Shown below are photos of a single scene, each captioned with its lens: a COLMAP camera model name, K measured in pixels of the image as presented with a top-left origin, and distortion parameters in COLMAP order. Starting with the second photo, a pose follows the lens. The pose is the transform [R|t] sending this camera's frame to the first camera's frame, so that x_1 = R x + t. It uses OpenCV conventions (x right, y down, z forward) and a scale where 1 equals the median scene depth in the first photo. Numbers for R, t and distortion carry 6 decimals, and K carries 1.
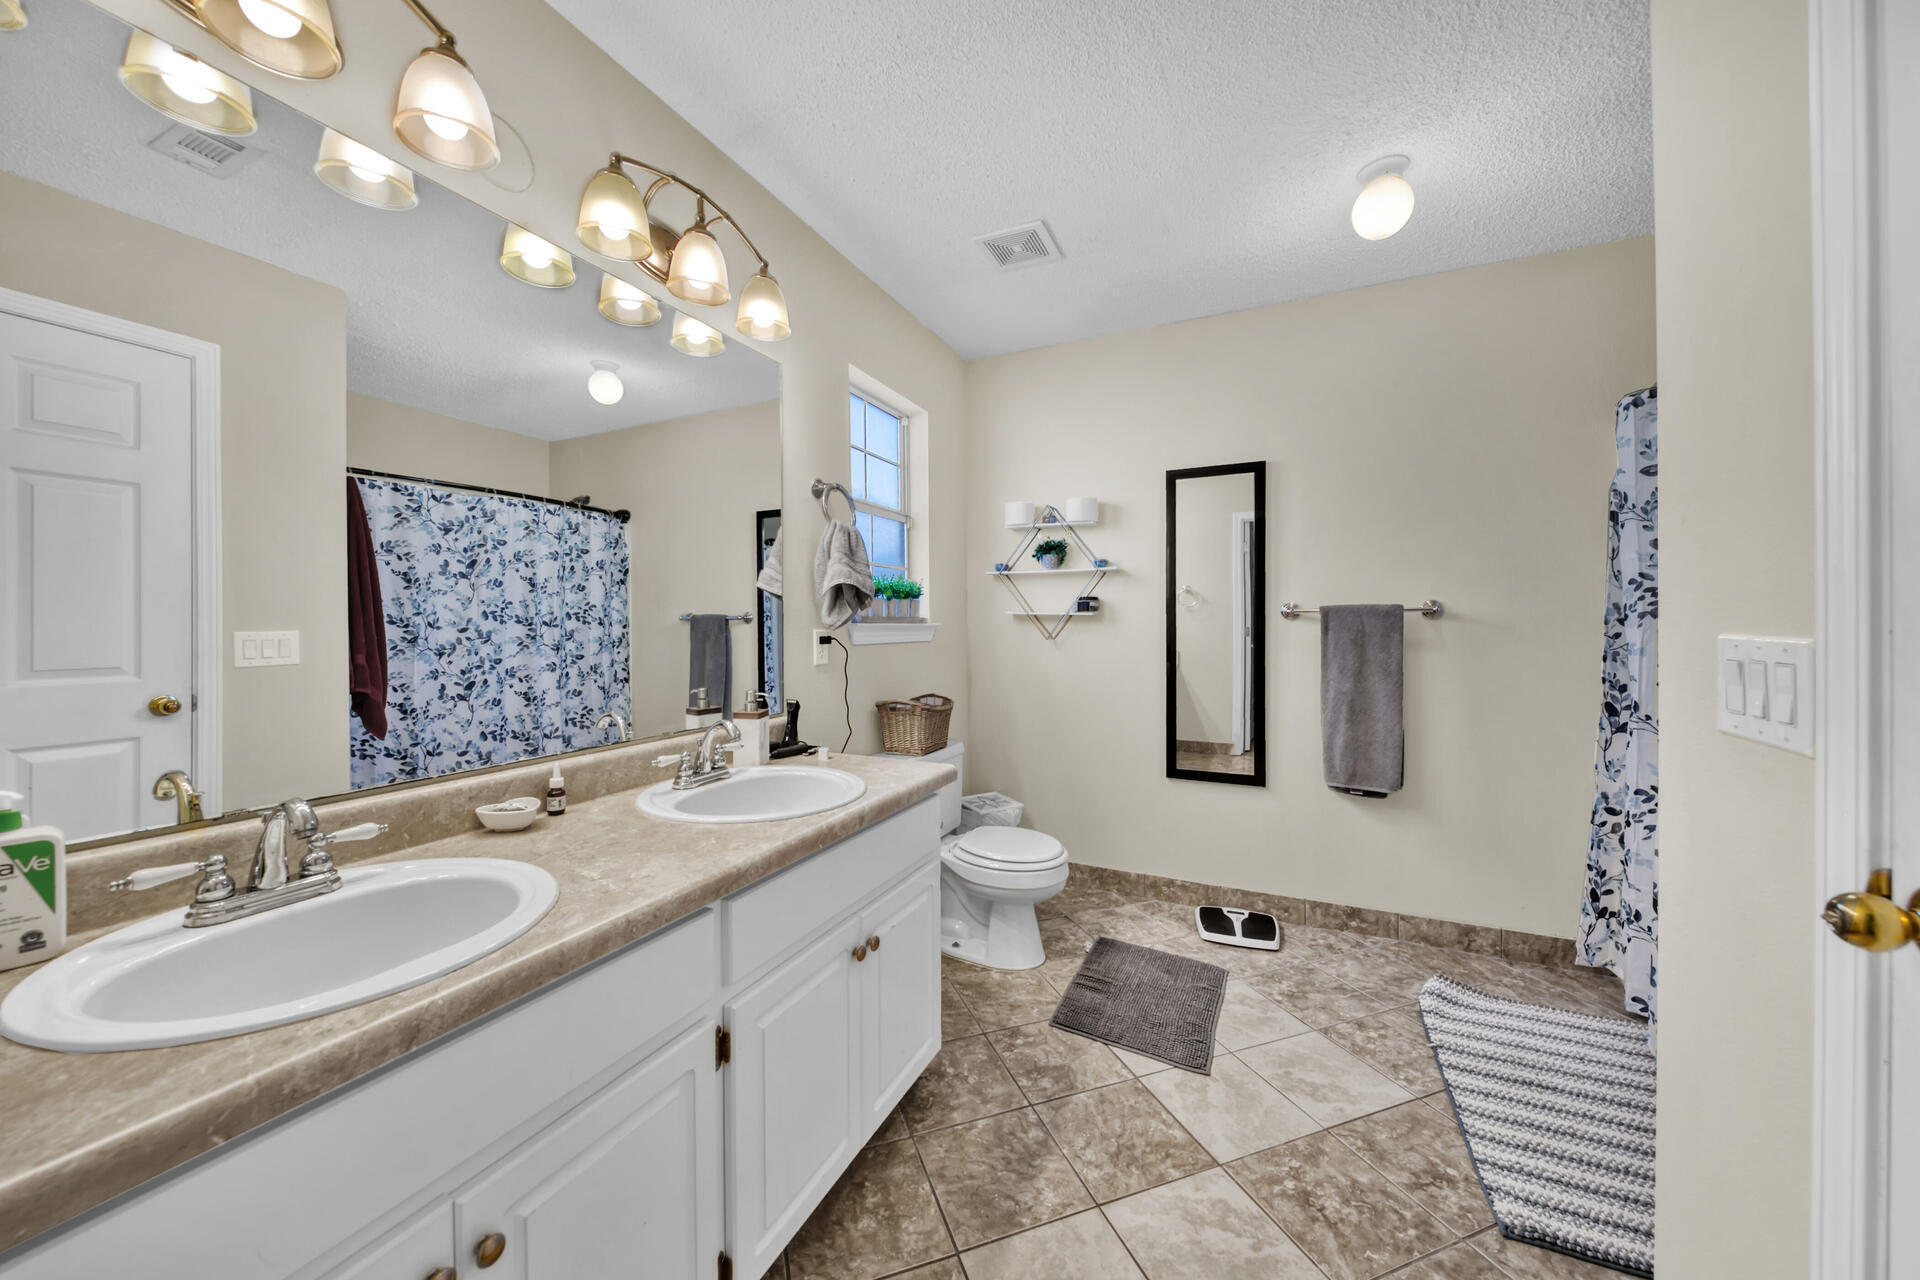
lens RADIAL K [[621.6, 0, 1003.3], [0, 621.6, 636.3], [0, 0, 1]] dist [-0.000533, -0.000067]
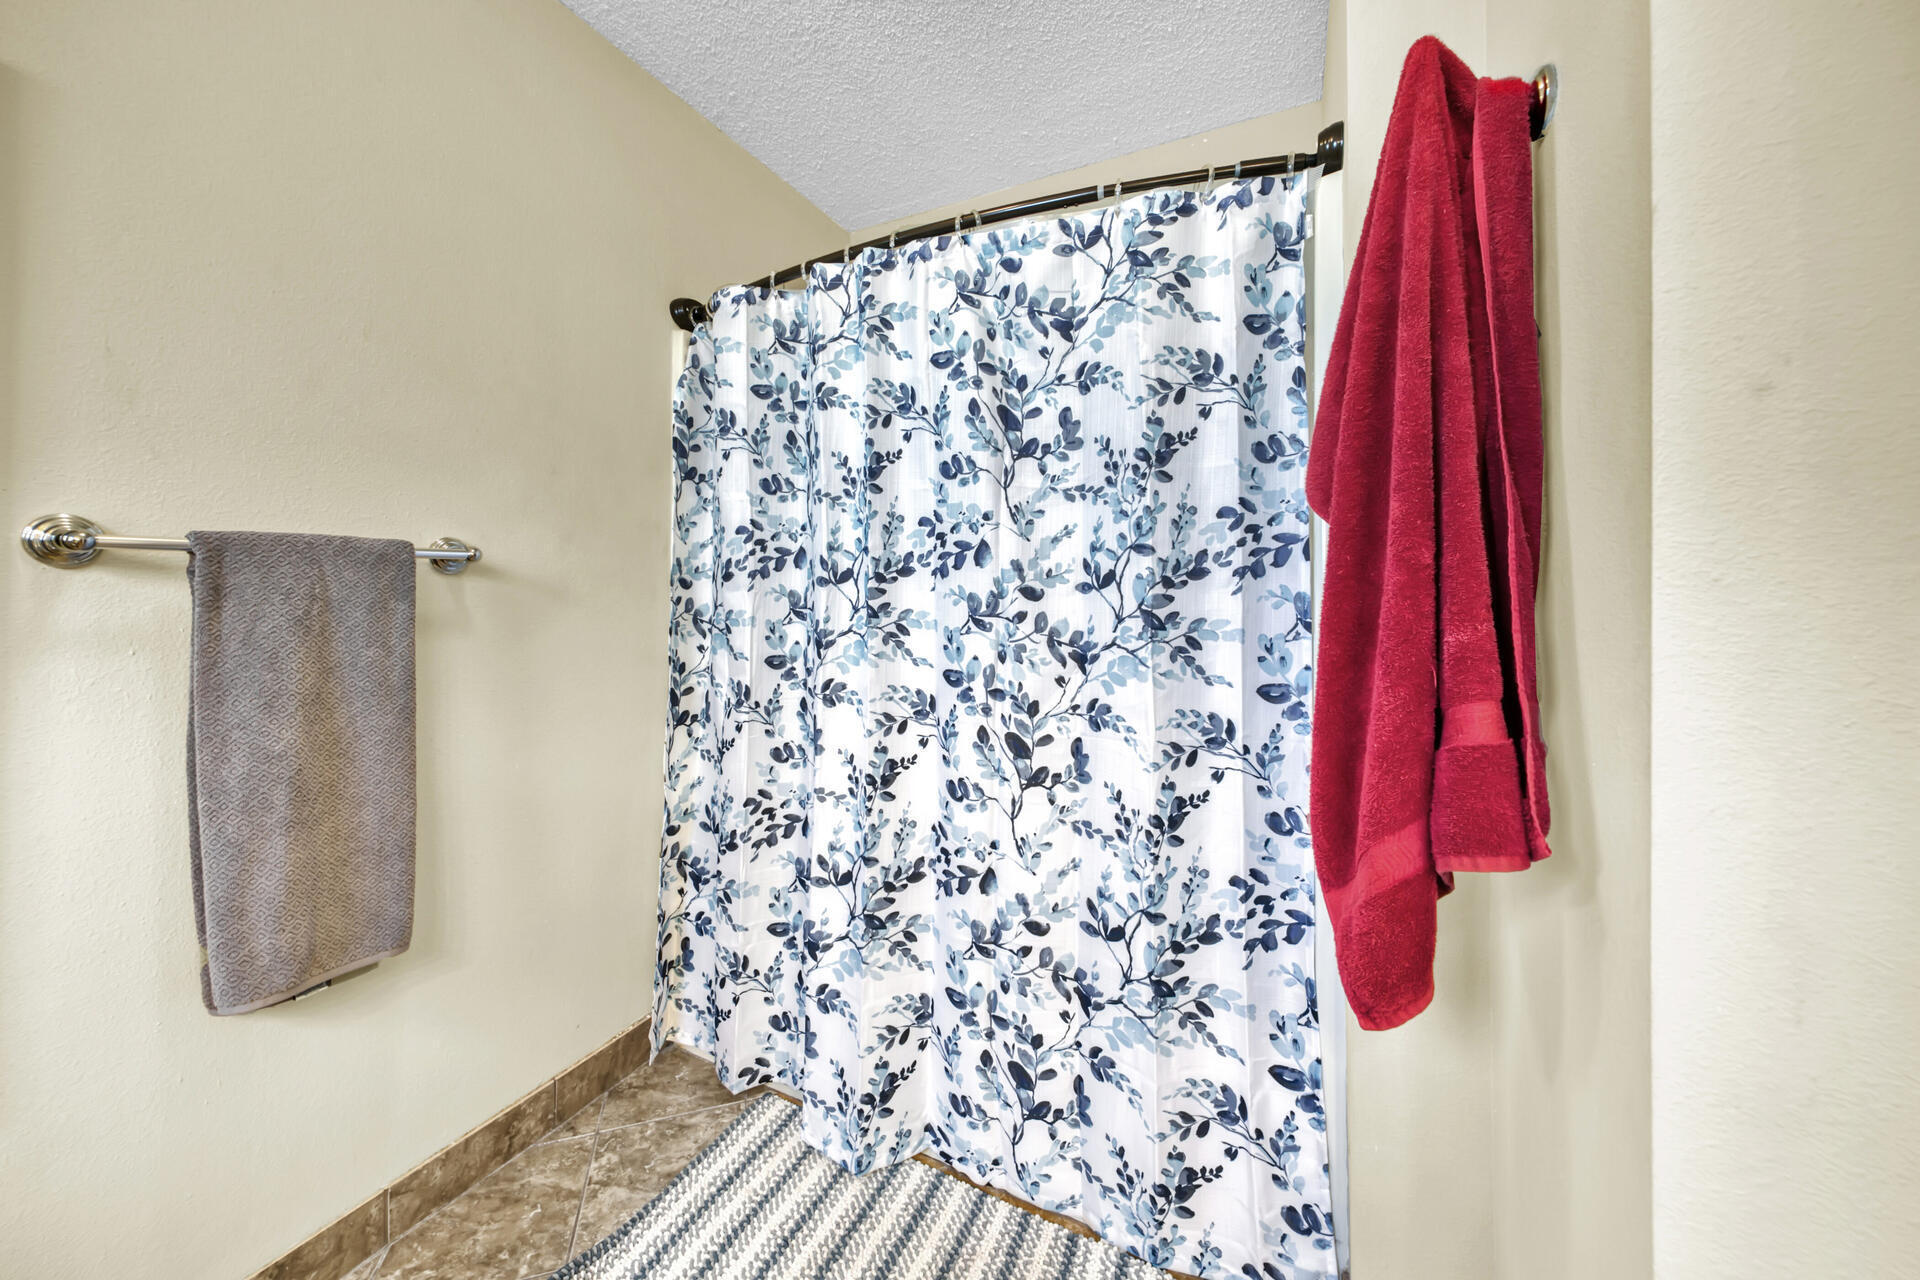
lens RADIAL K [[691.7, 0, 963.3], [0, 691.7, 581.3], [0, 0, 1]] dist [-0.000593, -0.000047]
pose [[0.134398, 0.001678, 0.990926, 0.170357], [-0.000299, 0.999999, -0.001653, -0.019847], [-0.990927, -0.000074, 0.134399, 0.511633]]
